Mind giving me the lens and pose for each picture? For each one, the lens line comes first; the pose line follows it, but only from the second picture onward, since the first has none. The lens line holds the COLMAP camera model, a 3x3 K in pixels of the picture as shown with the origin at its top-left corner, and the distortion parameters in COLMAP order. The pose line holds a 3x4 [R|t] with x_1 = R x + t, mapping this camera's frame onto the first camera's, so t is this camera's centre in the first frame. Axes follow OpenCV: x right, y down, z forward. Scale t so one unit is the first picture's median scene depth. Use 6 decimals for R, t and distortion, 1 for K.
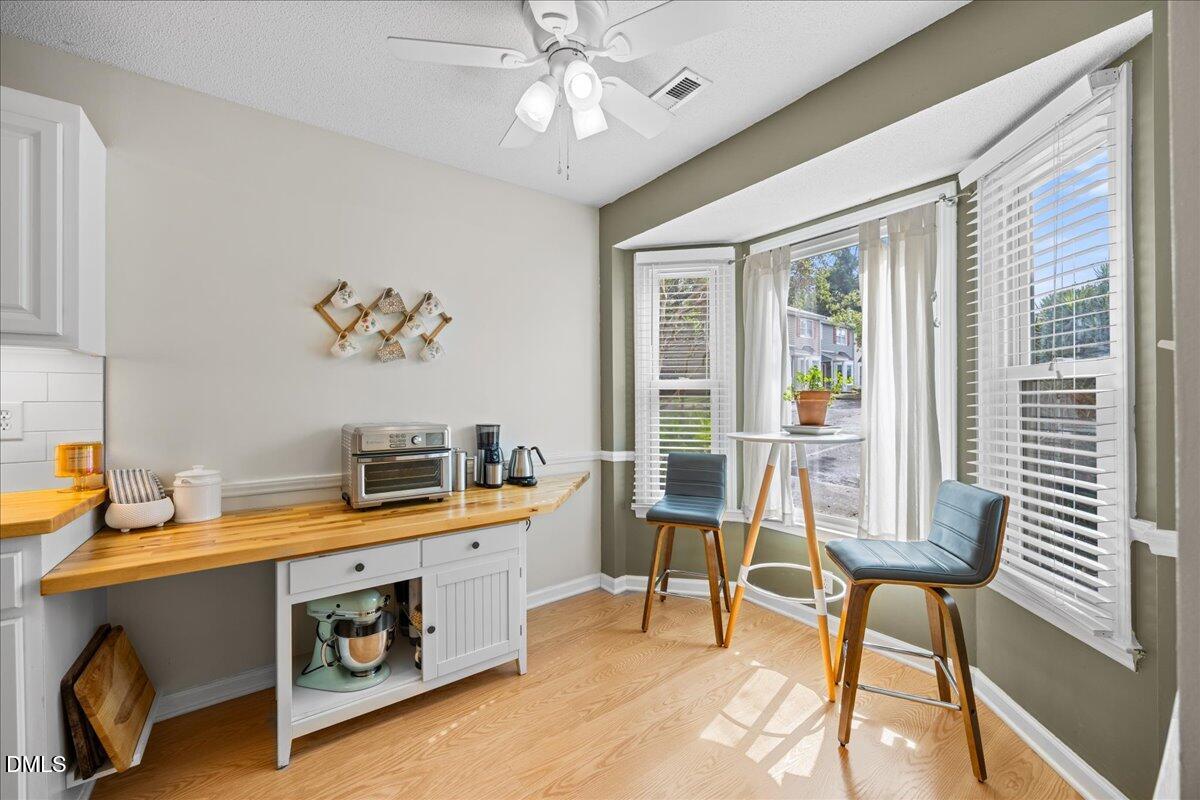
lens RADIAL K [[460.8, 0, 604.0], [0, 460.8, 401.2], [0, 0, 1]] dist [-0.003112, -0.000322]
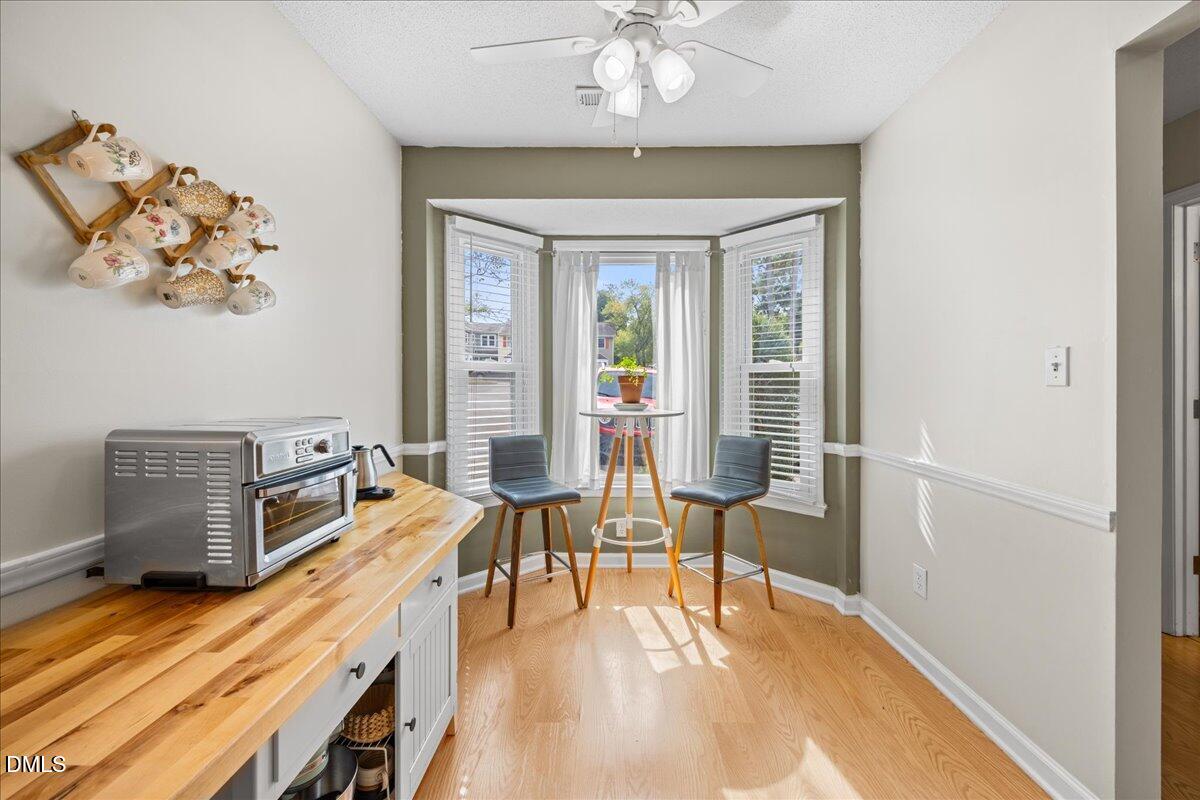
lens RADIAL K [[460.8, 0, 597.7], [0, 460.8, 387.7], [0, 0, 1]] dist [-0.003112, -0.000322]
pose [[0.613834, -0.003553, 0.789427, -0.654916], [-0.002332, 0.999977, 0.006314, 0.002235], [-0.789431, -0.005716, 0.613812, 0.338156]]
